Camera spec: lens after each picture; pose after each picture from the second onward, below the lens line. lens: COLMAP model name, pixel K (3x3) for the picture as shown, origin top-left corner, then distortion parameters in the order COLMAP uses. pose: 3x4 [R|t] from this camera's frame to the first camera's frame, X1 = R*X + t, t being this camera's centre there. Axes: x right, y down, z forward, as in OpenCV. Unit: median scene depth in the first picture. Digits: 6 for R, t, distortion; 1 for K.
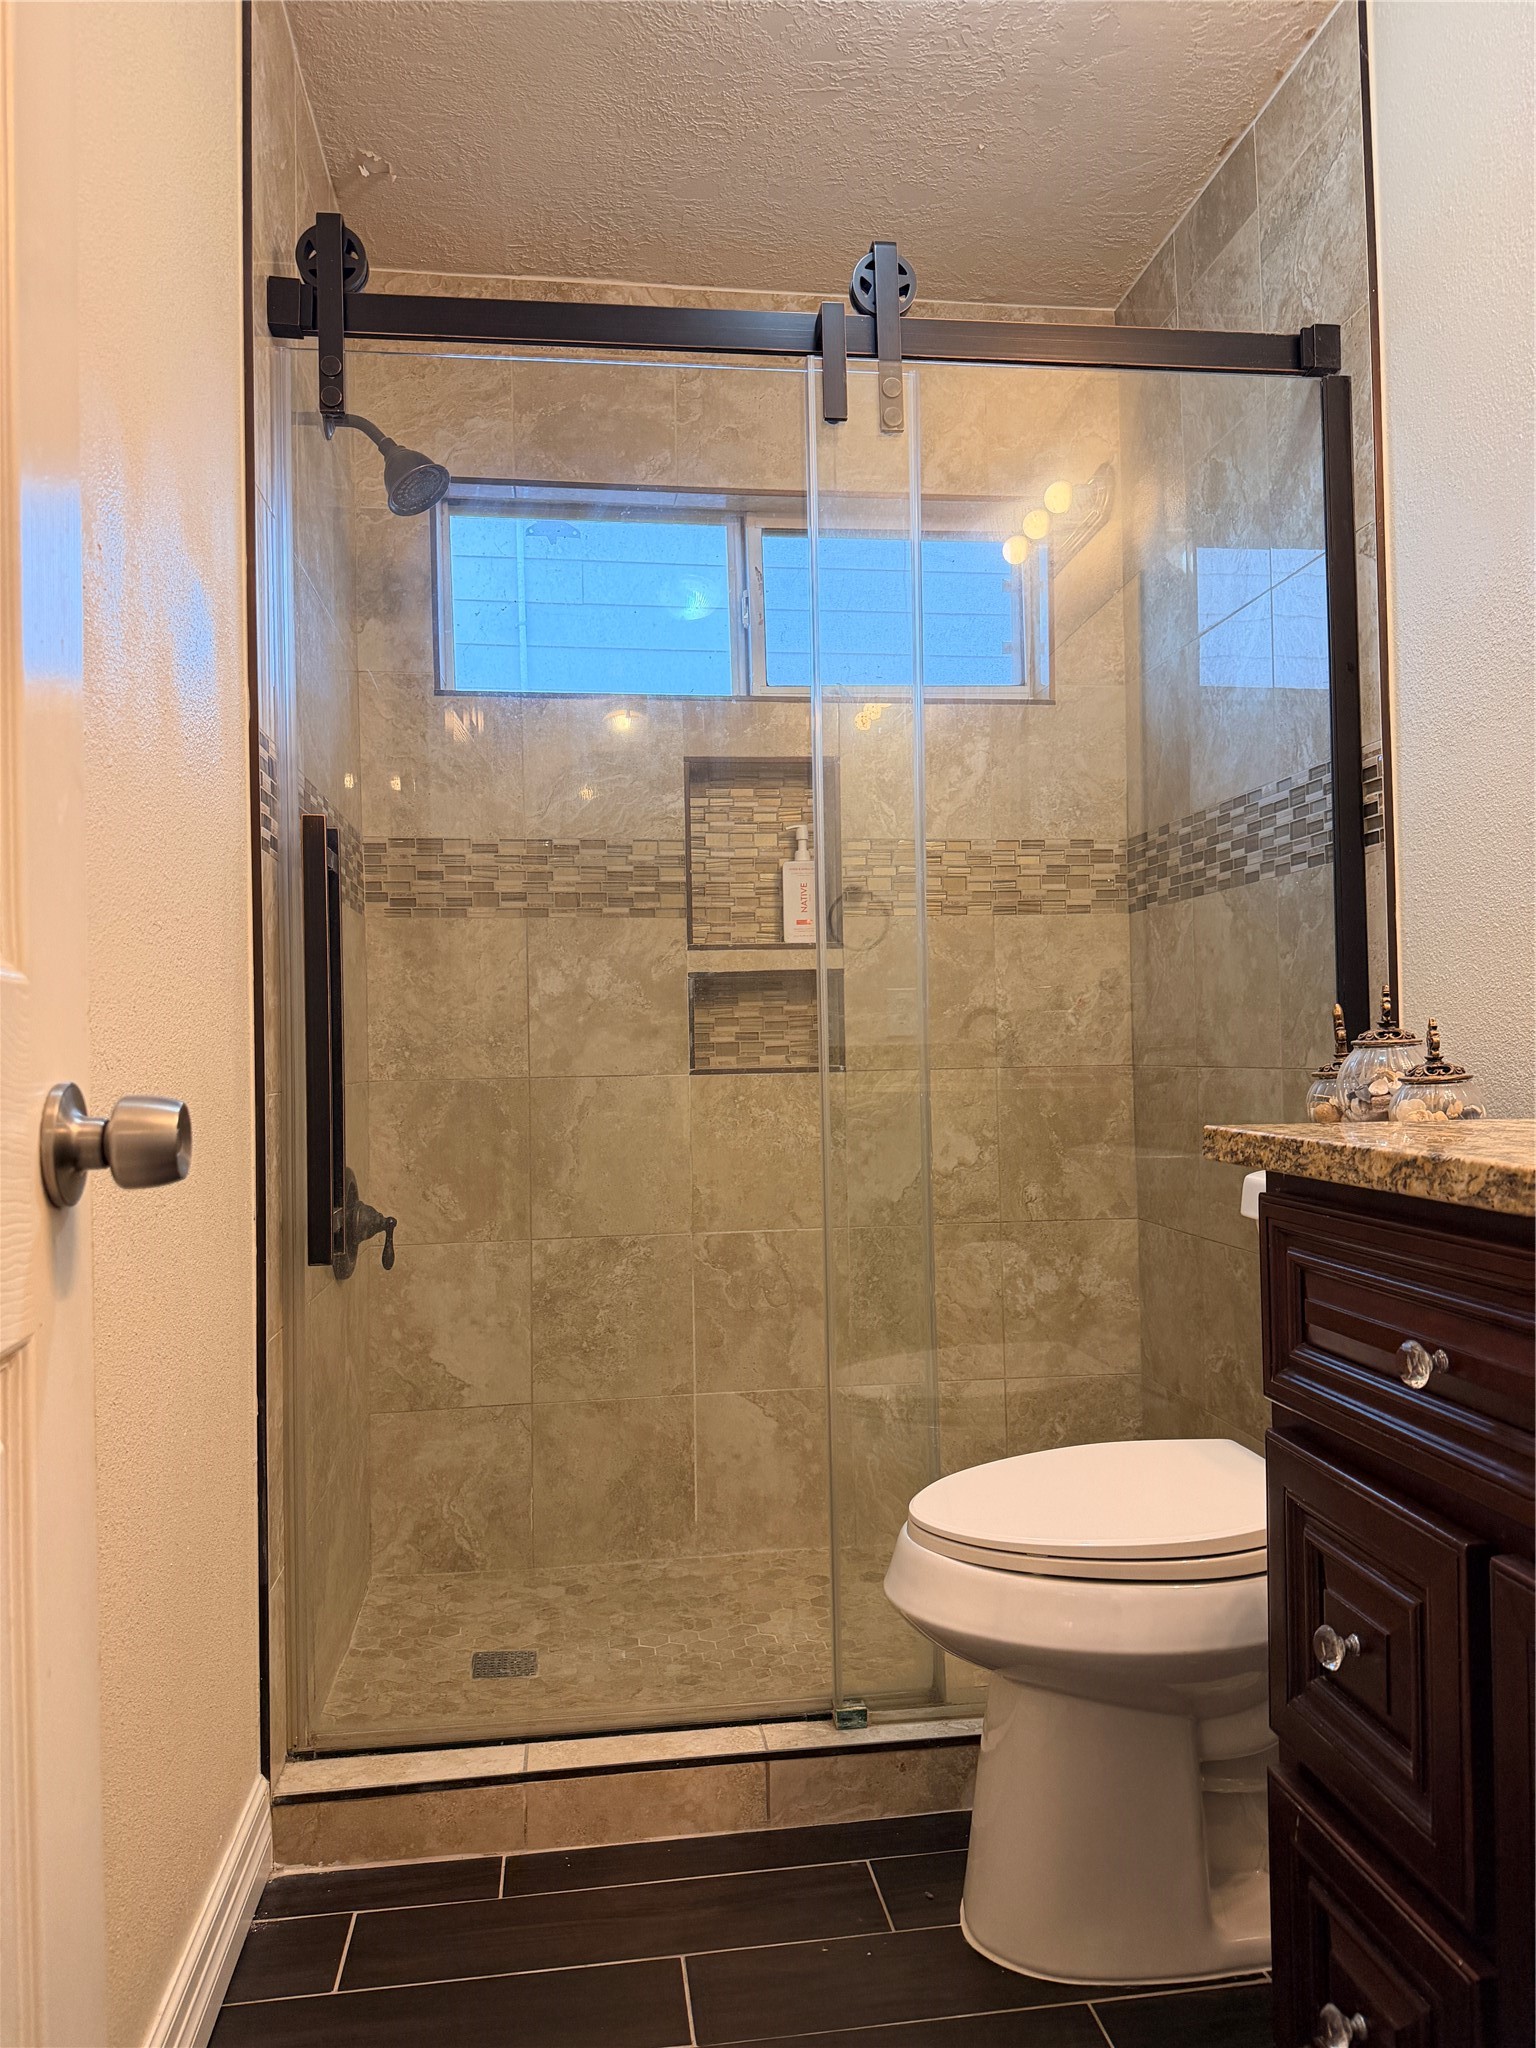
lens RADIAL K [[1447.5, 0, 768.0], [0, 1447.5, 1024.0], [0, 0, 1]] dist [0.133637, -0.271212]
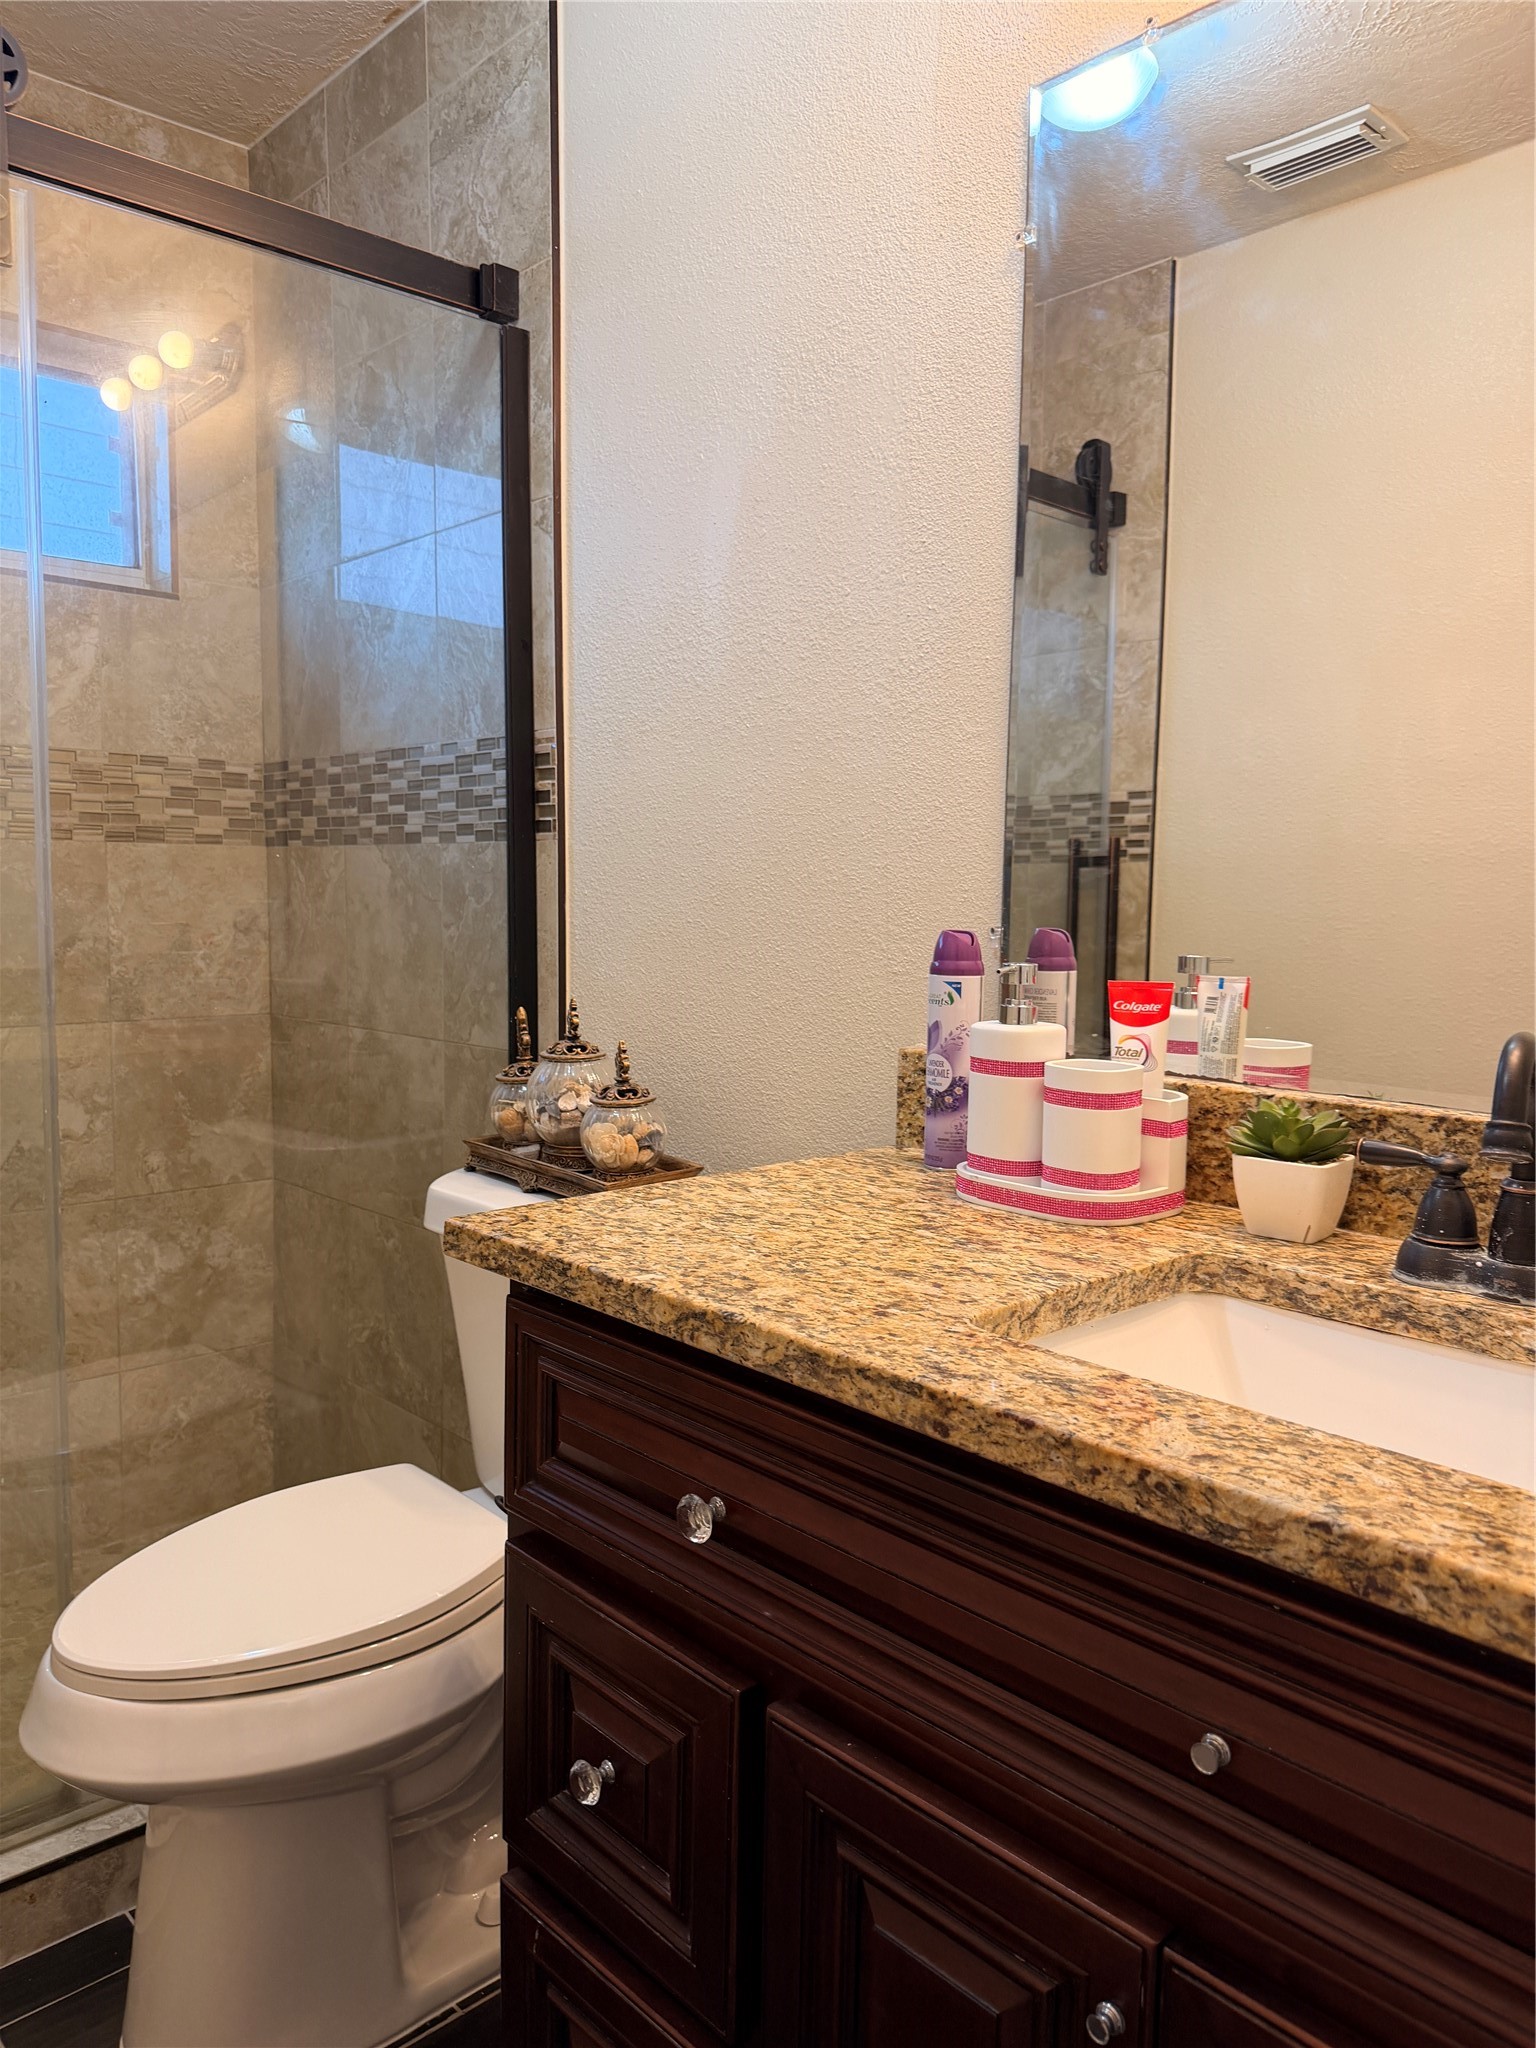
lens RADIAL K [[1454.9, 0, 769.3], [0, 1454.9, 1014.4], [0, 0, 1]] dist [0.127246, -0.222074]
pose [[0.819211, -0.015759, 0.573275, -0.028010], [-0.036663, 0.996138, 0.079775, -0.064994], [-0.572319, -0.086370, 0.815470, 0.069347]]
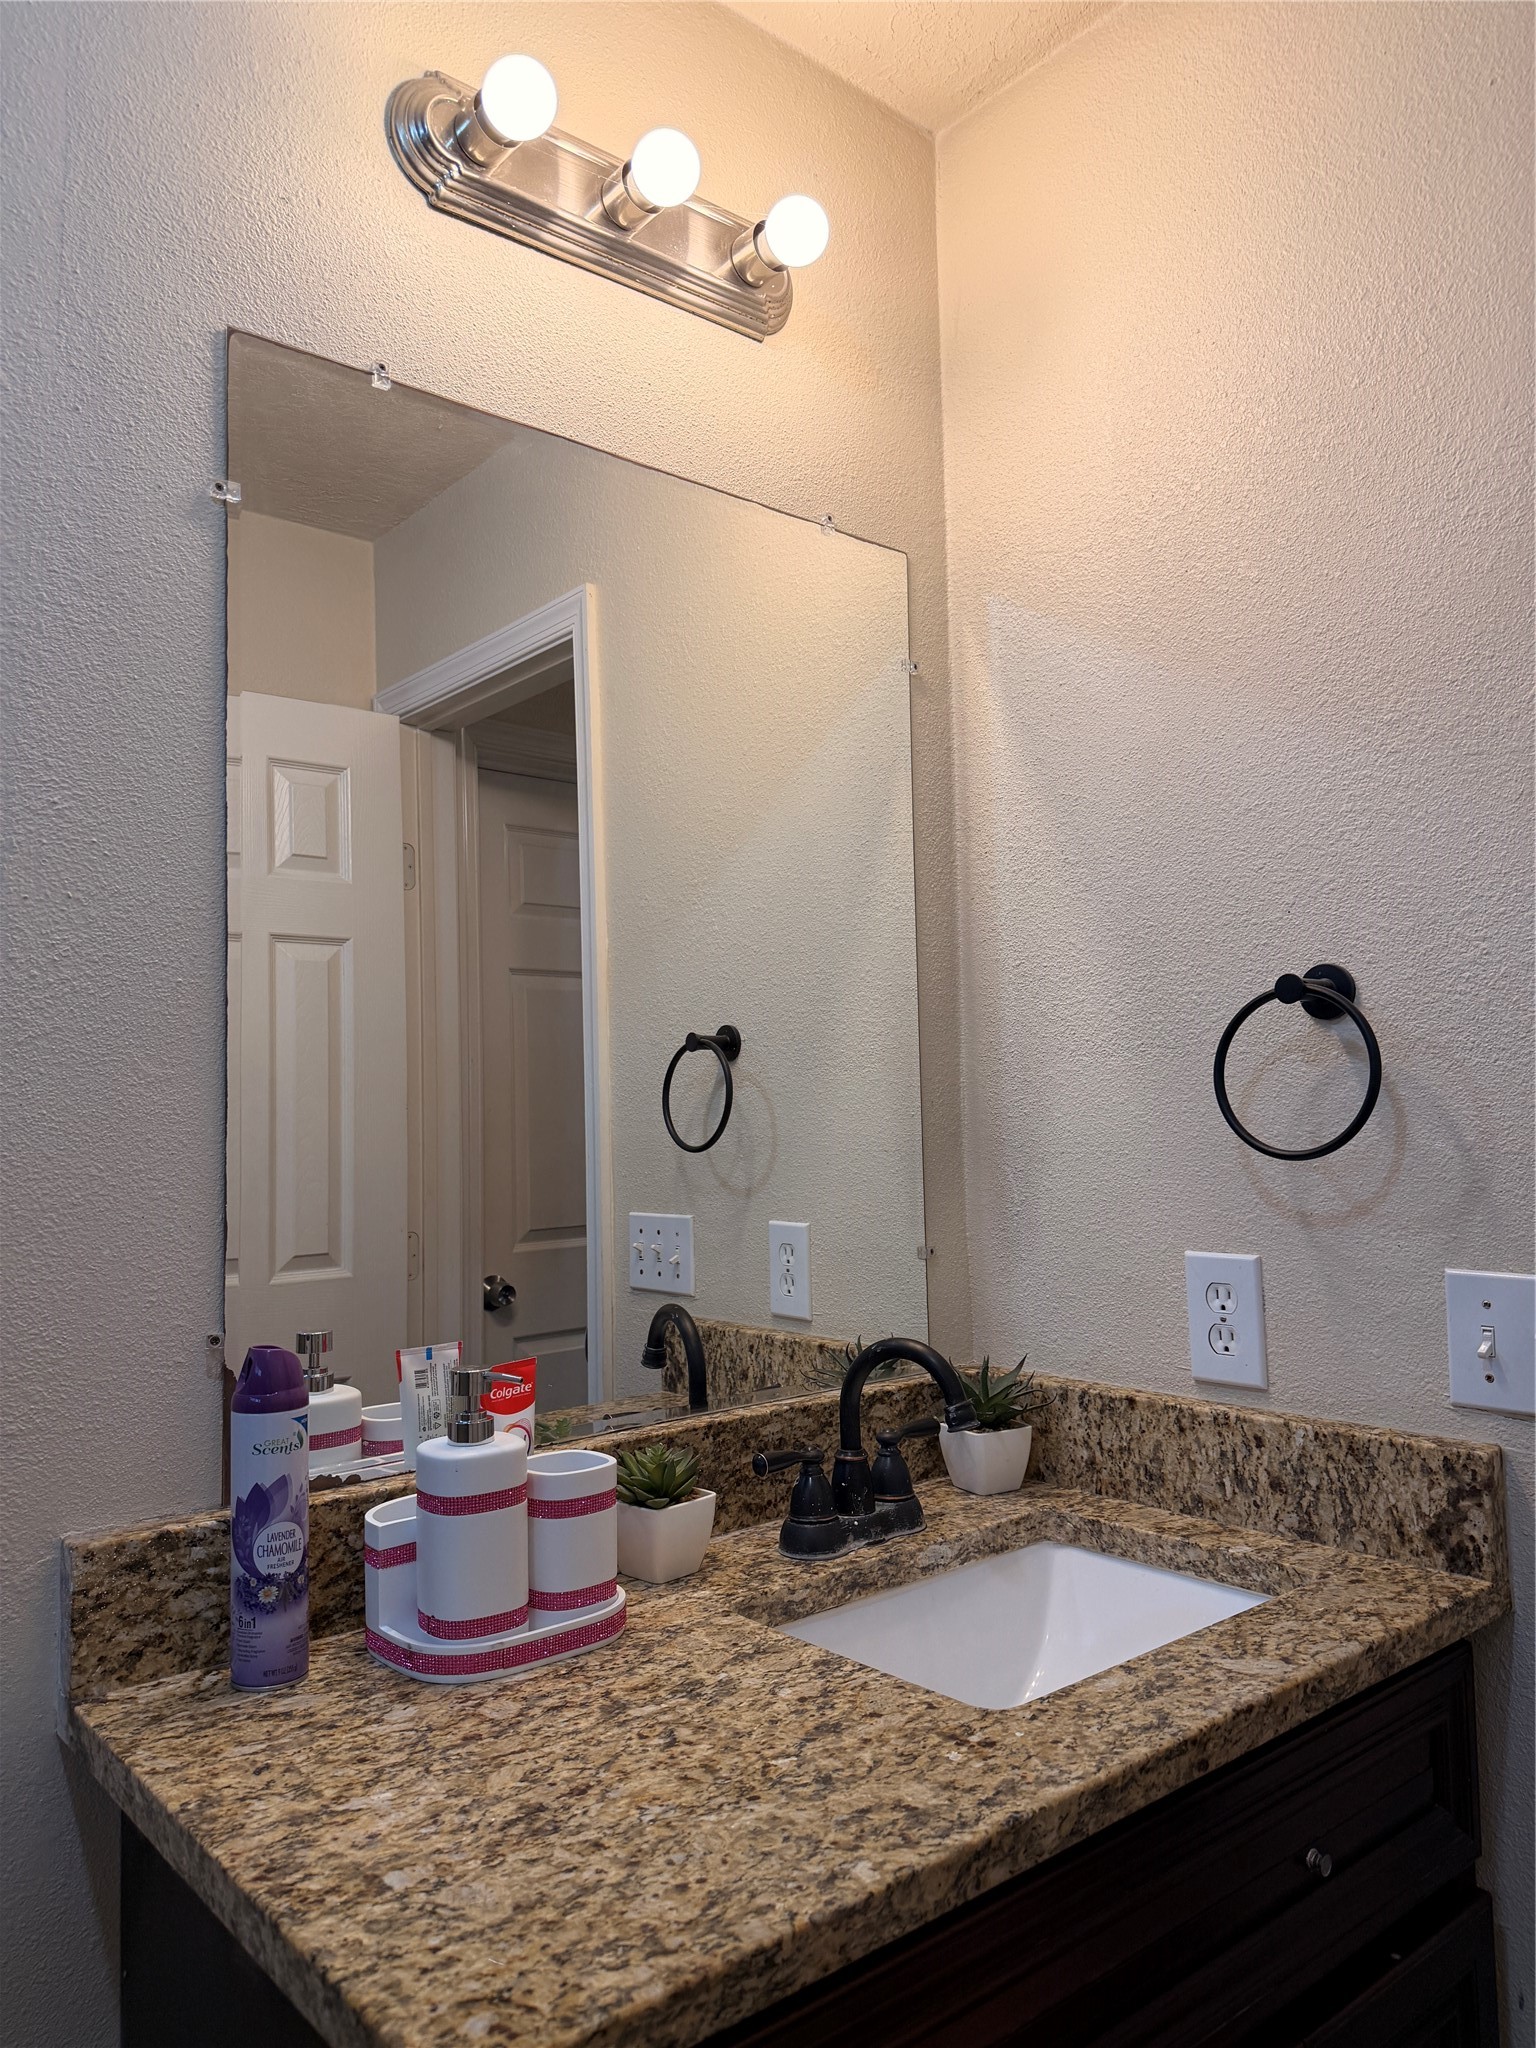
lens RADIAL K [[1437.4, 0, 764.3], [0, 1437.4, 1012.9], [0, 0, 1]] dist [0.113051, -0.176737]
pose [[-0.542128, 0.094148, 0.835005, -0.075773], [0.022225, 0.994962, -0.097754, -0.101888], [-0.840002, -0.034437, -0.541489, 0.546634]]
